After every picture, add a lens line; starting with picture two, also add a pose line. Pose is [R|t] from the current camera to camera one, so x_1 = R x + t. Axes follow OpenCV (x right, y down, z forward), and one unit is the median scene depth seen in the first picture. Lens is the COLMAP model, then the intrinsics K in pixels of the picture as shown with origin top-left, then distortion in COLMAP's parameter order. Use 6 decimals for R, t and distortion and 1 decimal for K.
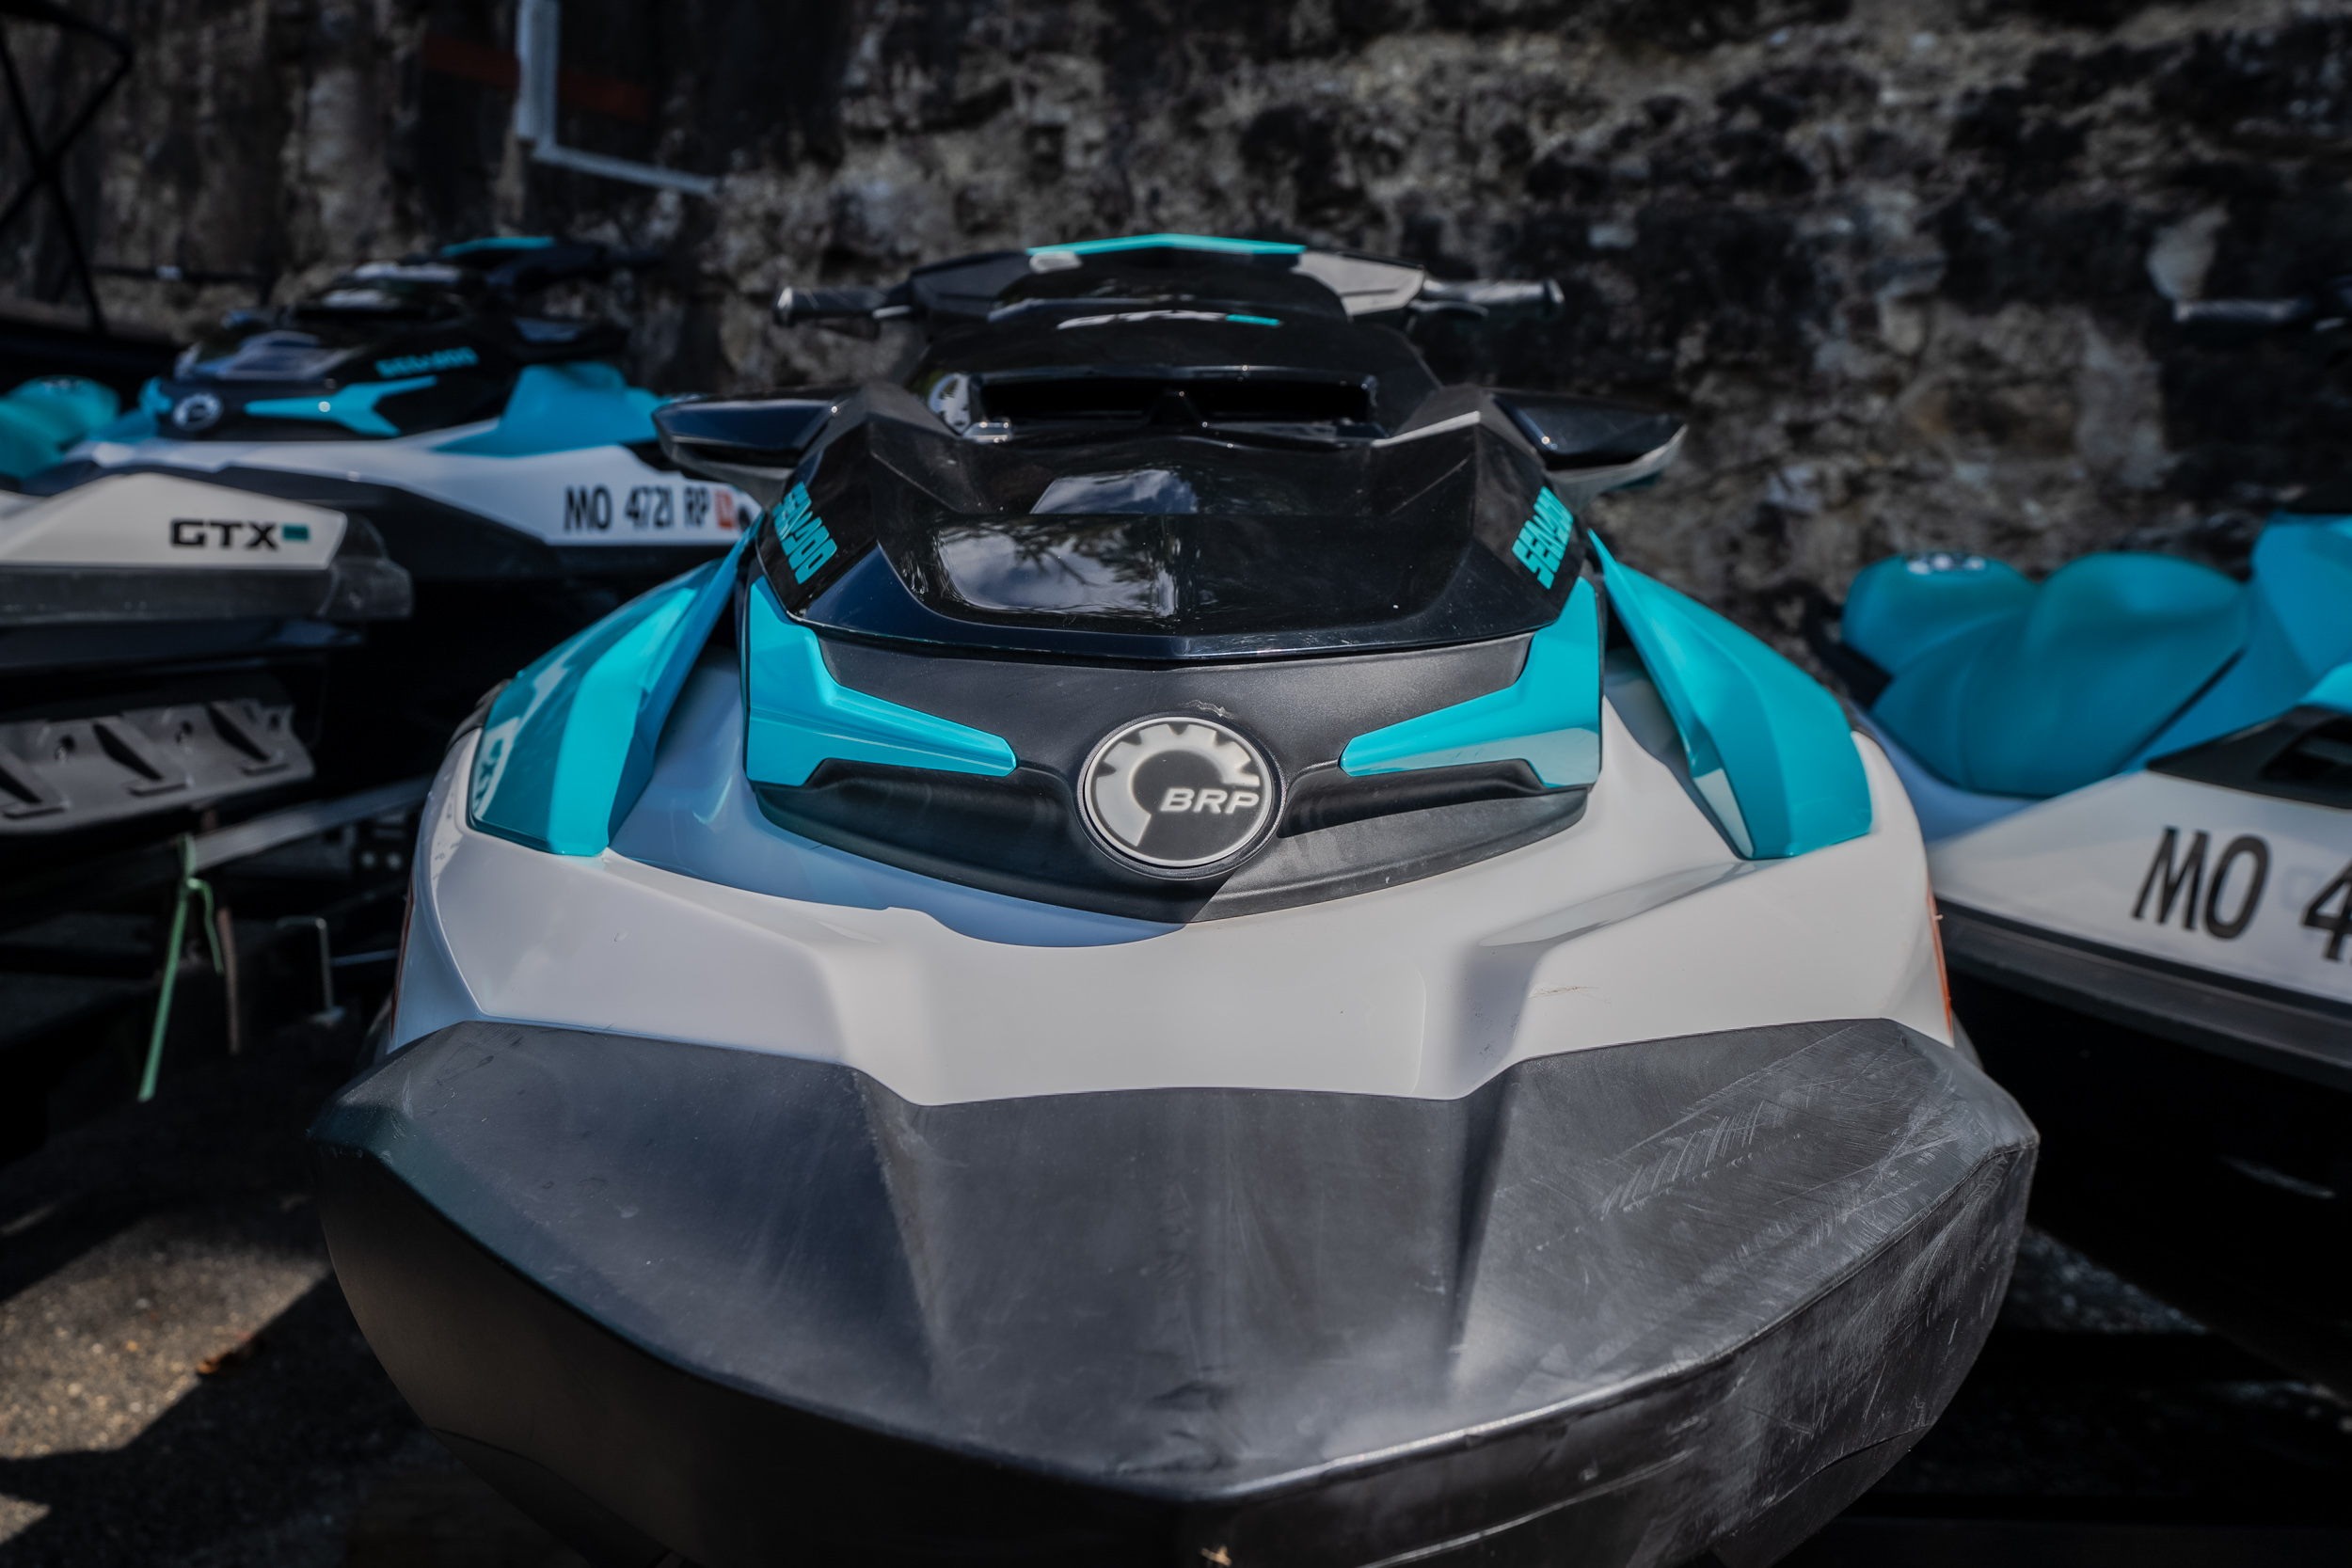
lens RADIAL K [[1826.4, 0, 1158.2], [0, 1826.4, 789.9], [0, 0, 1]] dist [0.002679, -0.001813]
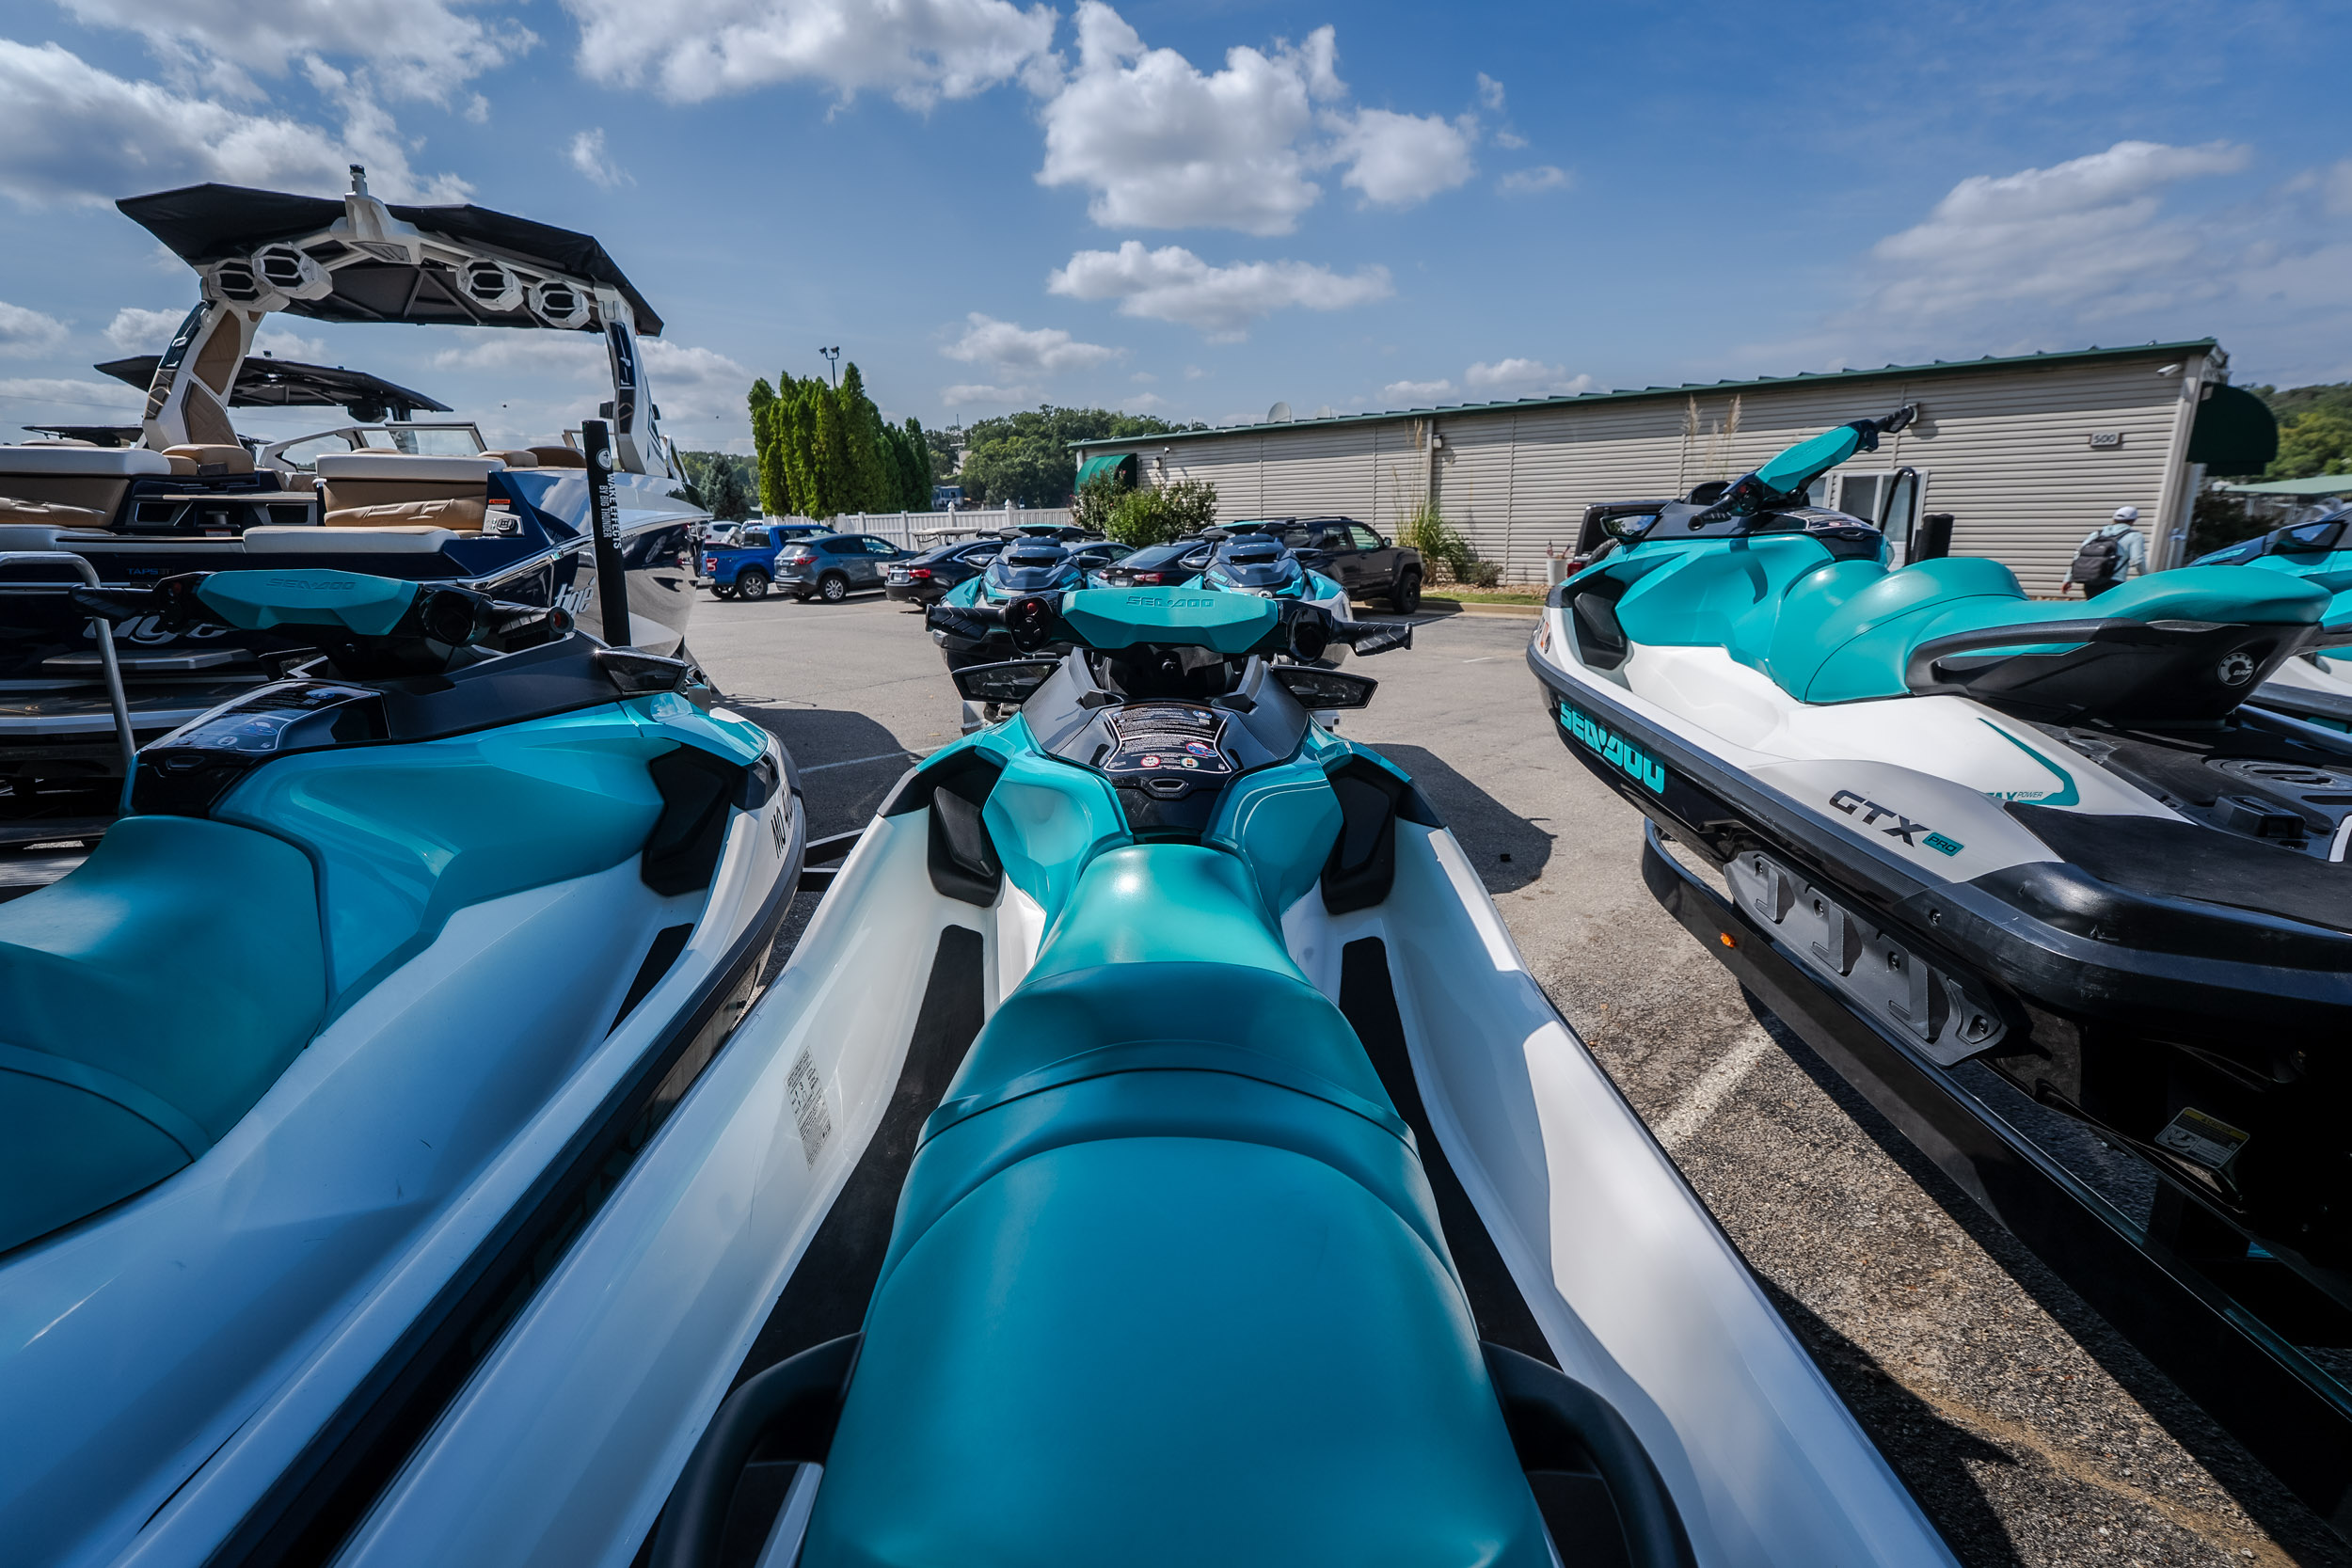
lens RADIAL K [[1058.9, 0, 1172.0], [0, 1058.9, 783.8], [0, 0, 1]] dist [-0.007040, 0.002883]
pose [[-0.999510, -0.026204, -0.017096, 0.003135], [-0.030700, 0.926814, 0.374263, -0.217673], [0.006038, 0.374604, -0.927165, 0.859353]]
